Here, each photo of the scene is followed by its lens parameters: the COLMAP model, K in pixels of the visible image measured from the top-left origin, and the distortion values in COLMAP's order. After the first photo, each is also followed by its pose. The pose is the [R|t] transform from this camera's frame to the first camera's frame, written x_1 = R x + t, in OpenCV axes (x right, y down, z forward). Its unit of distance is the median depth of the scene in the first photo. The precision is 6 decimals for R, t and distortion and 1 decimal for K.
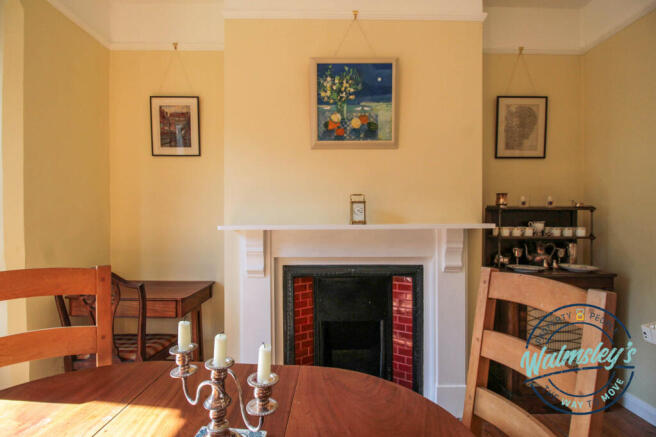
lens RADIAL K [[312.9, 0, 329.1], [0, 312.9, 221.7], [0, 0, 1]] dist [-0.014395, -0.000539]
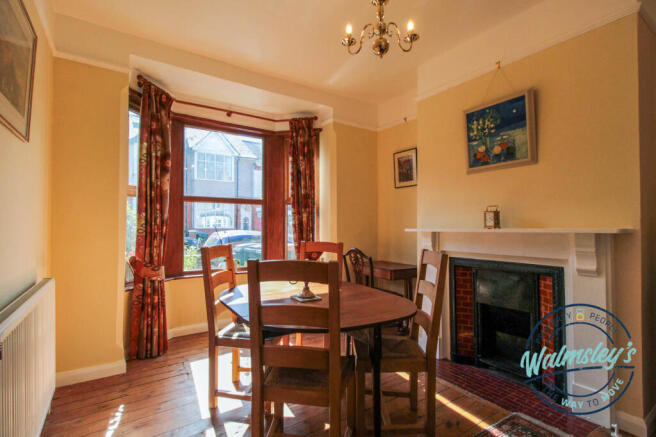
lens RADIAL K [[312.9, 0, 329.1], [0, 312.9, 221.7], [0, 0, 1]] dist [-0.014395, -0.000539]
pose [[0.553312, -0.013280, -0.832868, 0.766555], [-0.013035, 0.999612, -0.024598, 0.019754], [0.832872, 0.024467, 0.552925, -0.275210]]
